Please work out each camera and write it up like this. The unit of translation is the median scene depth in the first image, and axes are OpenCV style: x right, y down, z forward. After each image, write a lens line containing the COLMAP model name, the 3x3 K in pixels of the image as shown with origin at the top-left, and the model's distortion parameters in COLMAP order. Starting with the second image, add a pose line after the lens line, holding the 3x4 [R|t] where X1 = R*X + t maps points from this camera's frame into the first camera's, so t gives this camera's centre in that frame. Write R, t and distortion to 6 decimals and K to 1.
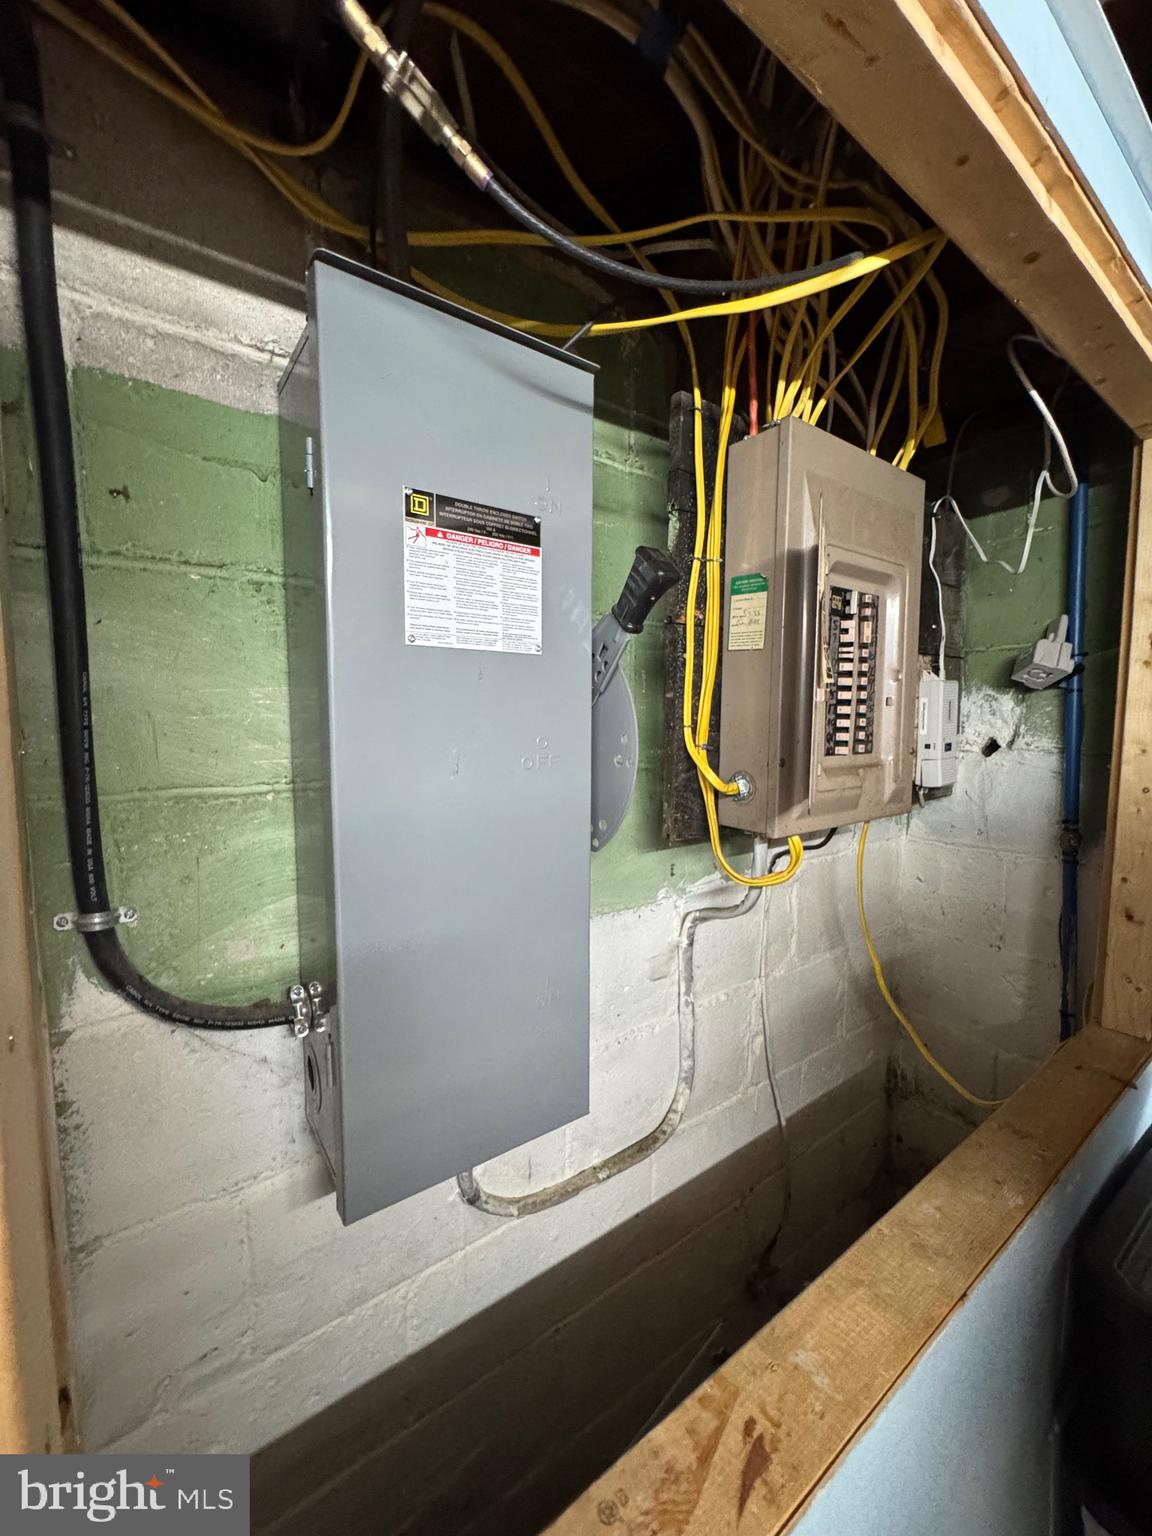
lens RADIAL K [[614.3, 0, 577.1], [0, 614.3, 765.6], [0, 0, 1]] dist [-0.004568, 0.000734]
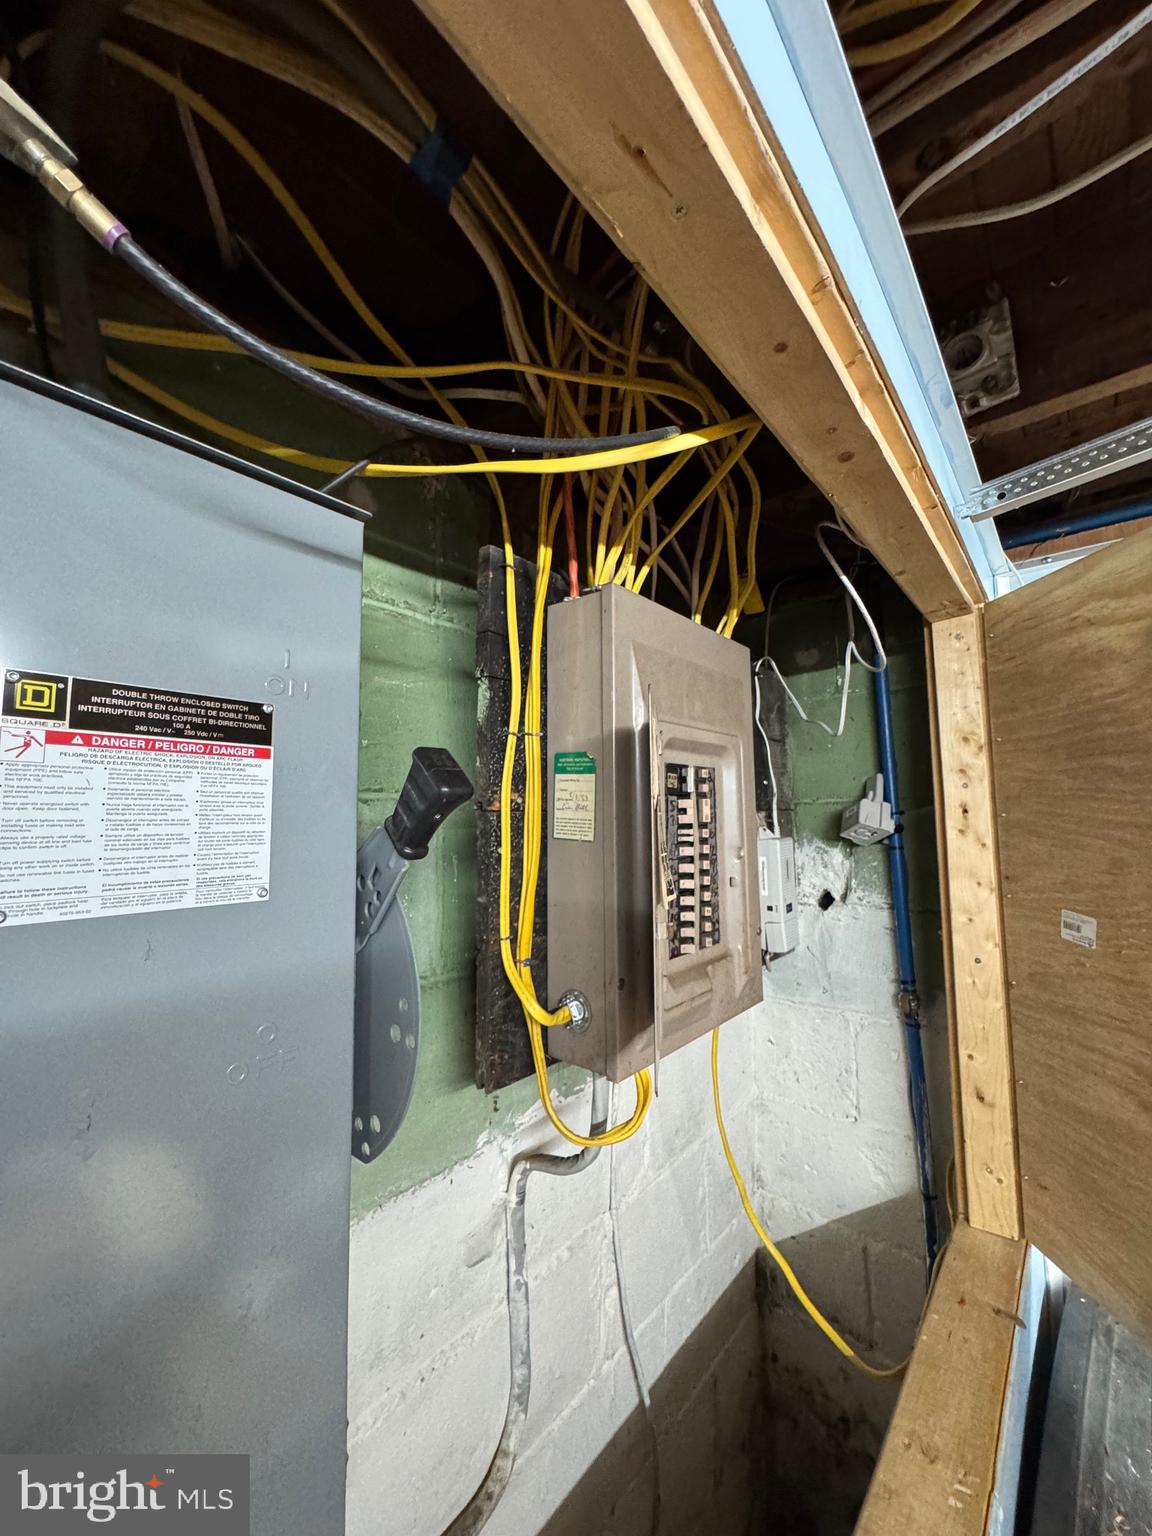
lens RADIAL K [[614.3, 0, 575.6], [0, 614.3, 766.9], [0, 0, 1]] dist [-0.004568, 0.000734]
pose [[0.971409, 0.006620, 0.237319, 0.080038], [0.033068, 0.986094, -0.162863, -0.151488], [-0.235097, 0.166054, 0.957682, 0.188621]]
